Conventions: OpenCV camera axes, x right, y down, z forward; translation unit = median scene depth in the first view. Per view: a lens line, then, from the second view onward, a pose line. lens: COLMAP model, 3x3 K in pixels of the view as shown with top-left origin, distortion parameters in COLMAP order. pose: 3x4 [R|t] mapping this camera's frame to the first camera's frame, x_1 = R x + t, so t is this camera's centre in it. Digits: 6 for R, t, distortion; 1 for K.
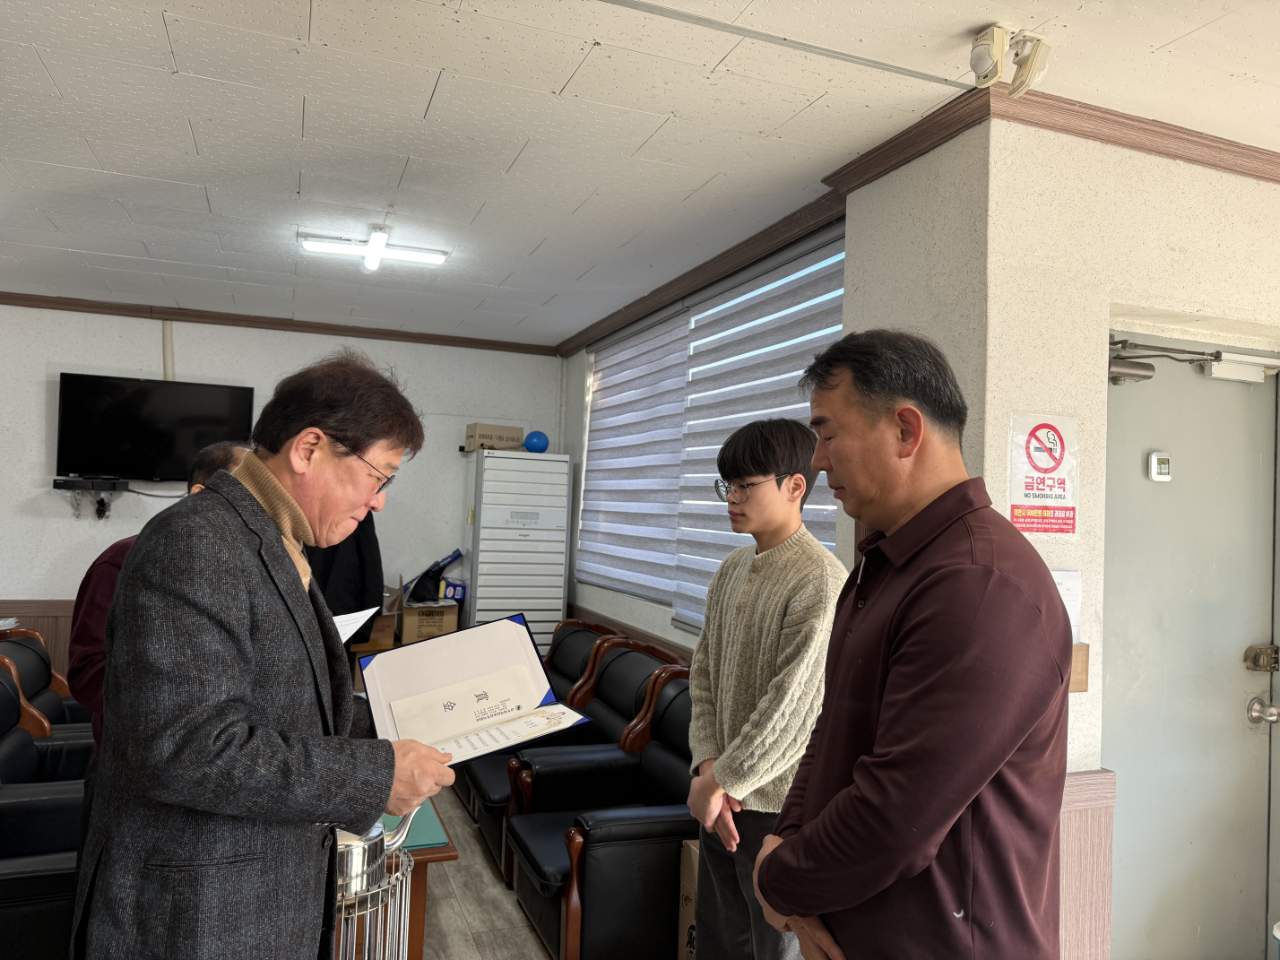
lens RADIAL K [[899.1, 0, 643.8], [0, 899.1, 488.3], [0, 0, 1]] dist [0.116478, -0.176922]
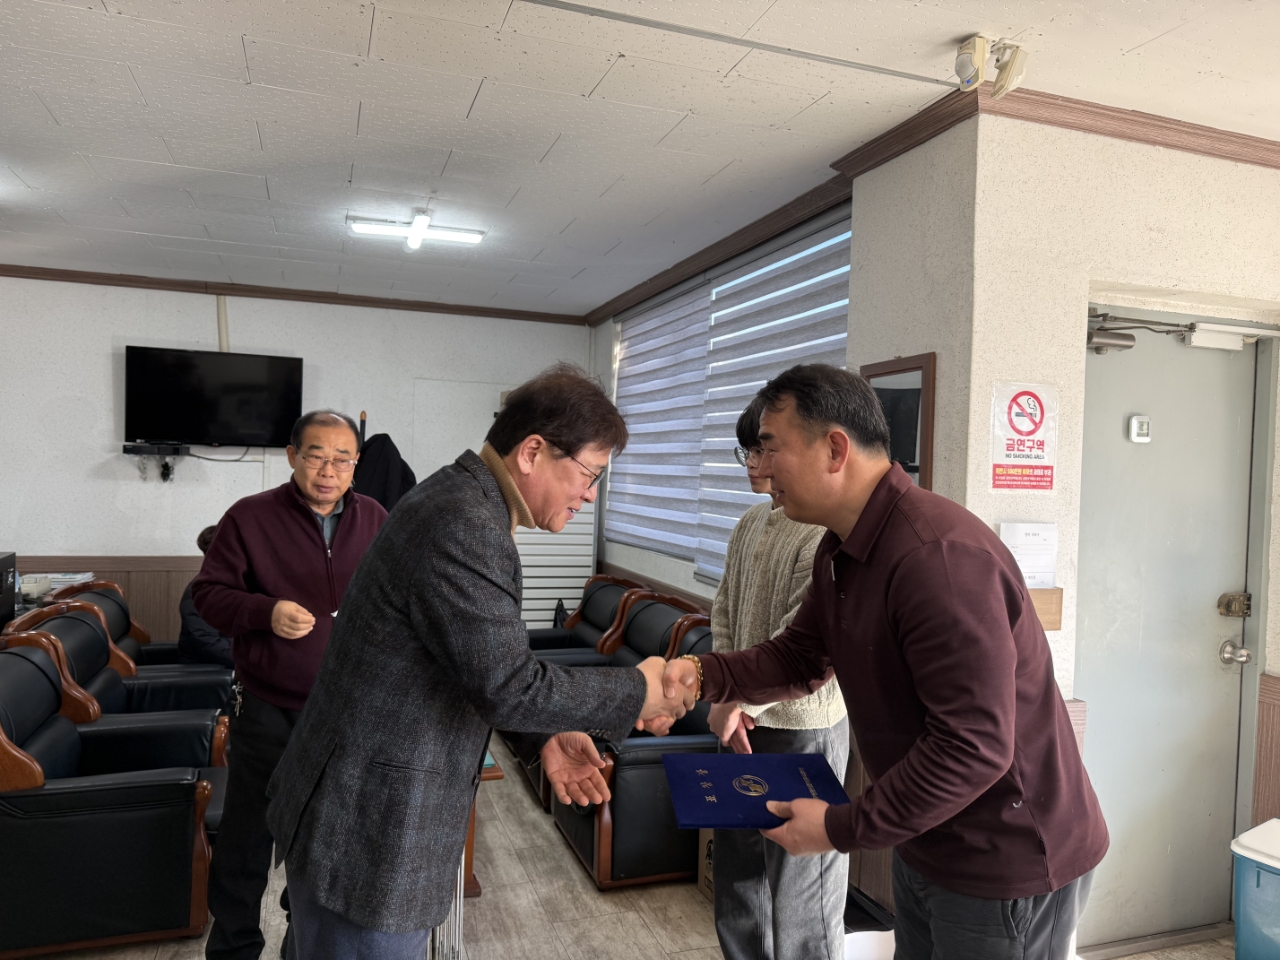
lens RADIAL K [[899.1, 0, 643.8], [0, 899.1, 488.3], [0, 0, 1]] dist [0.116478, -0.176922]
pose [[0.999524, -0.002631, -0.030732, 0.005672], [0.003862, 0.999190, 0.040044, 0.000839], [0.030602, -0.040144, 0.998725, -0.093331]]
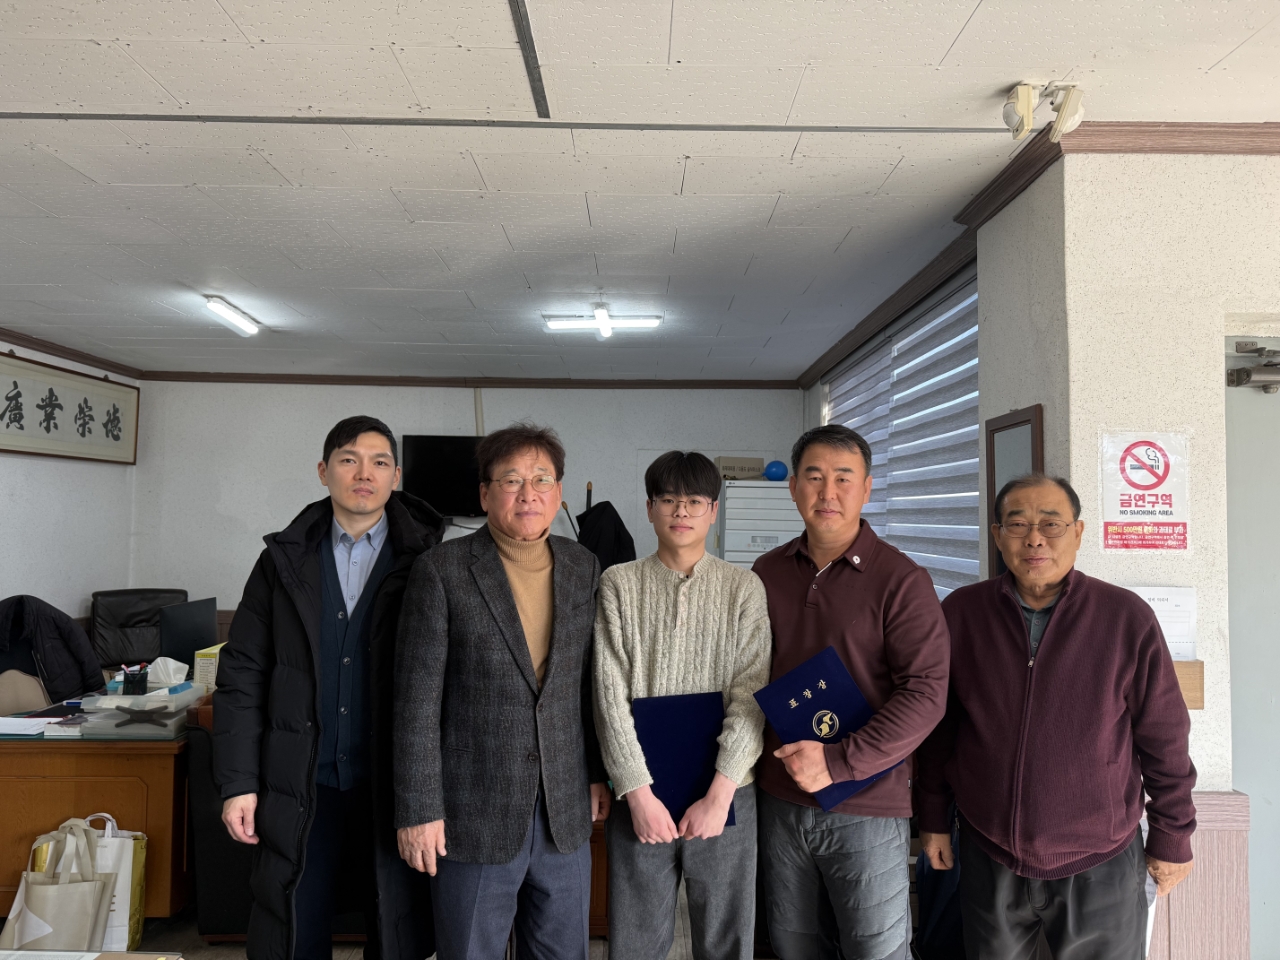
lens RADIAL K [[903.7, 0, 643.1], [0, 903.7, 489.1], [0, 0, 1]] dist [0.066184, -0.072286]
pose [[0.932967, -0.037323, -0.358022, 0.204600], [0.028006, 0.999121, -0.031176, -0.000991], [0.358871, 0.019060, 0.933193, -0.104038]]
